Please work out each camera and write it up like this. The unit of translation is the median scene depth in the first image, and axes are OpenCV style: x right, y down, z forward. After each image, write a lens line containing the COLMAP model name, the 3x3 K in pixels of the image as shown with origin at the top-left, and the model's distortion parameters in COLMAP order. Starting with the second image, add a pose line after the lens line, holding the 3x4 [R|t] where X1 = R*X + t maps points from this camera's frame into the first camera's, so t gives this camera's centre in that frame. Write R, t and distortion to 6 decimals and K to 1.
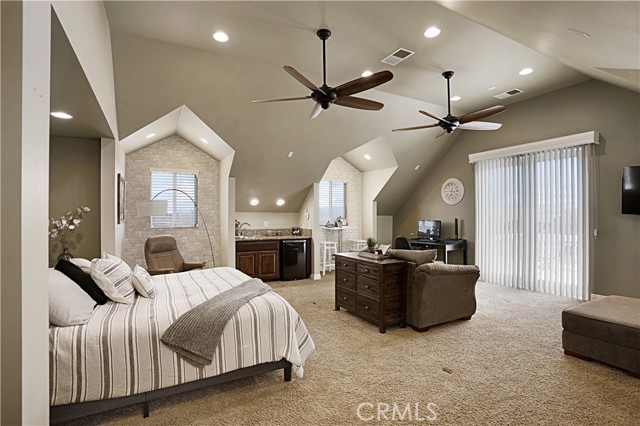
lens RADIAL K [[315.8, 0, 318.3], [0, 315.8, 216.6], [0, 0, 1]] dist [-0.020663, -0.000107]
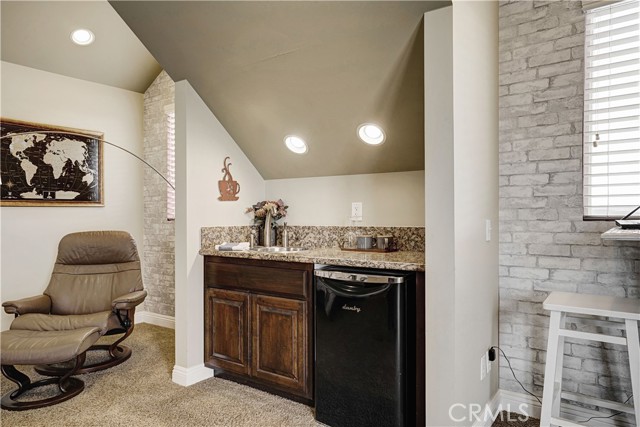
lens RADIAL K [[426.6, 0, 316.8], [0, 426.6, 215.8], [0, 0, 1]] dist [0.004757, 0.000846]
pose [[0.417327, -0.002306, -0.908753, 0.218123], [0.002328, 0.999996, -0.001469, 0.030260], [0.908753, -0.001502, 0.417331, 0.825652]]
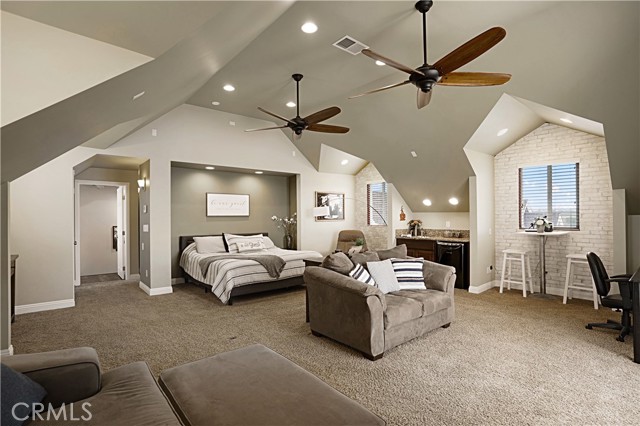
lens RADIAL K [[315.8, 0, 325.3], [0, 315.8, 212.5], [0, 0, 1]] dist [-0.020663, -0.000107]
pose [[0.204138, -0.010849, -0.978882, 0.732441], [0.005104, 0.999937, -0.010018, -0.005179], [0.978929, -0.002951, 0.204181, 0.462793]]
